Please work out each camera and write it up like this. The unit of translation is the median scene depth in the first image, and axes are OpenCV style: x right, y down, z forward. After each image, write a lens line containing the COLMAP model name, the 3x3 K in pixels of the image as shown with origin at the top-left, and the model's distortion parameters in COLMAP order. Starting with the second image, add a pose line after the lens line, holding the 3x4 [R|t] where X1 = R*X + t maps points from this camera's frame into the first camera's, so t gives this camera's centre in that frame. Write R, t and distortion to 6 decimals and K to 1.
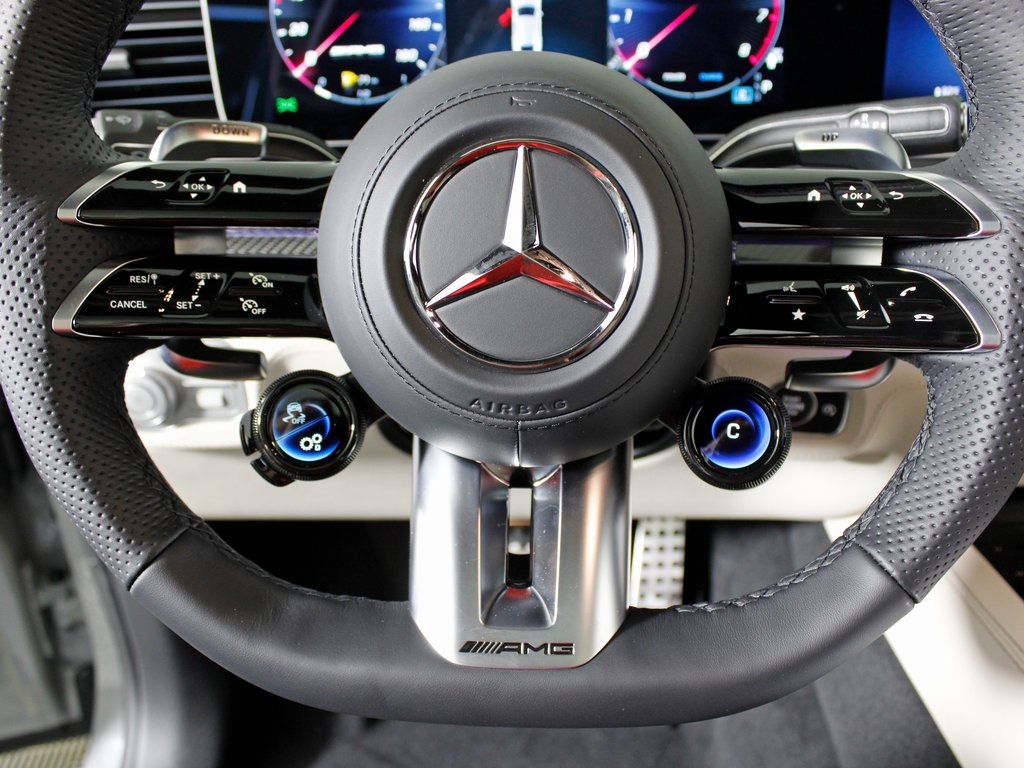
lens RADIAL K [[930.9, 0, 512.0], [0, 930.9, 384.0], [0, 0, 1]] dist [-0.173204, 0.140622]
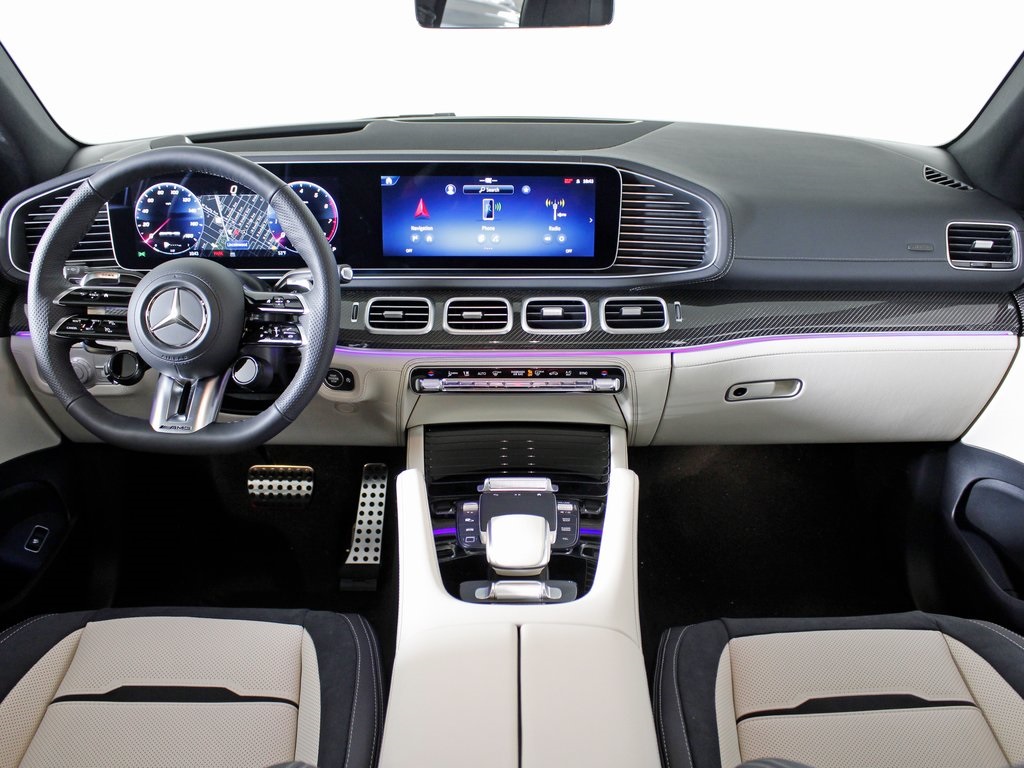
lens RADIAL K [[930.9, 0, 512.0], [0, 930.9, 384.0], [0, 0, 1]] dist [-0.173204, 0.140622]
pose [[0.998796, 0.017361, 0.045887, 1.002700], [-0.014033, 0.997315, -0.071880, 0.316539], [-0.047012, 0.071149, 0.996357, -2.263358]]
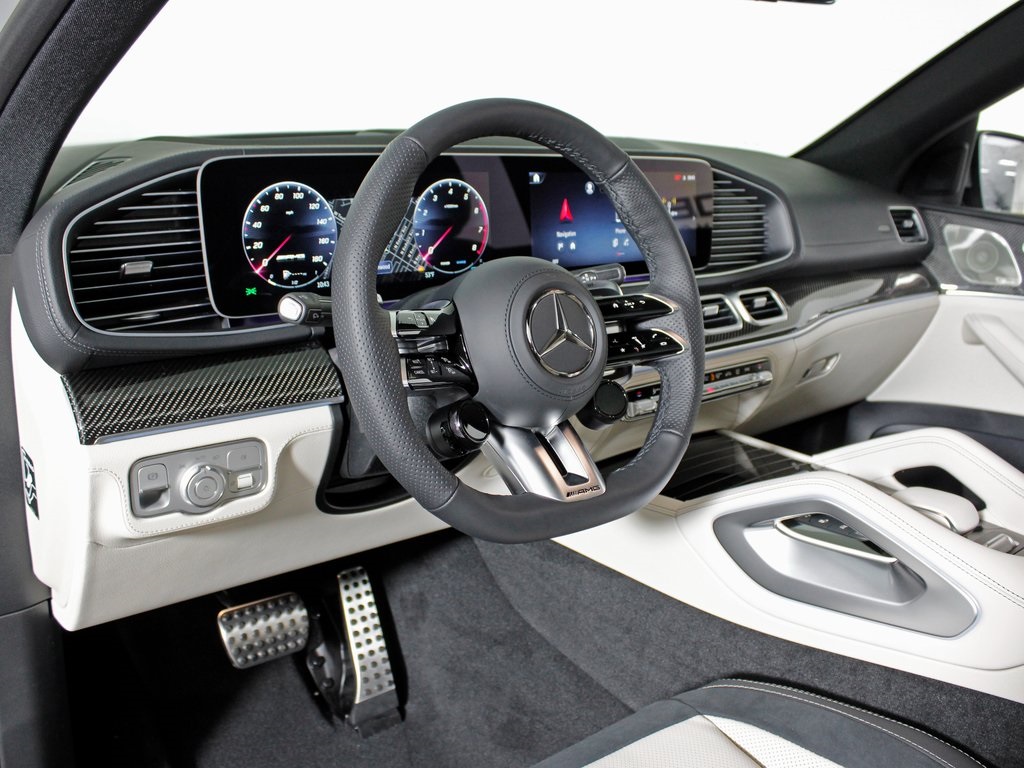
lens RADIAL K [[930.9, 0, 512.0], [0, 930.9, 384.0], [0, 0, 1]] dist [-0.173204, 0.140622]
pose [[0.752964, -0.126135, 0.645860, -1.500113], [0.241564, 0.965920, -0.092980, 0.170093], [-0.612121, 0.226027, 0.757773, -0.718271]]
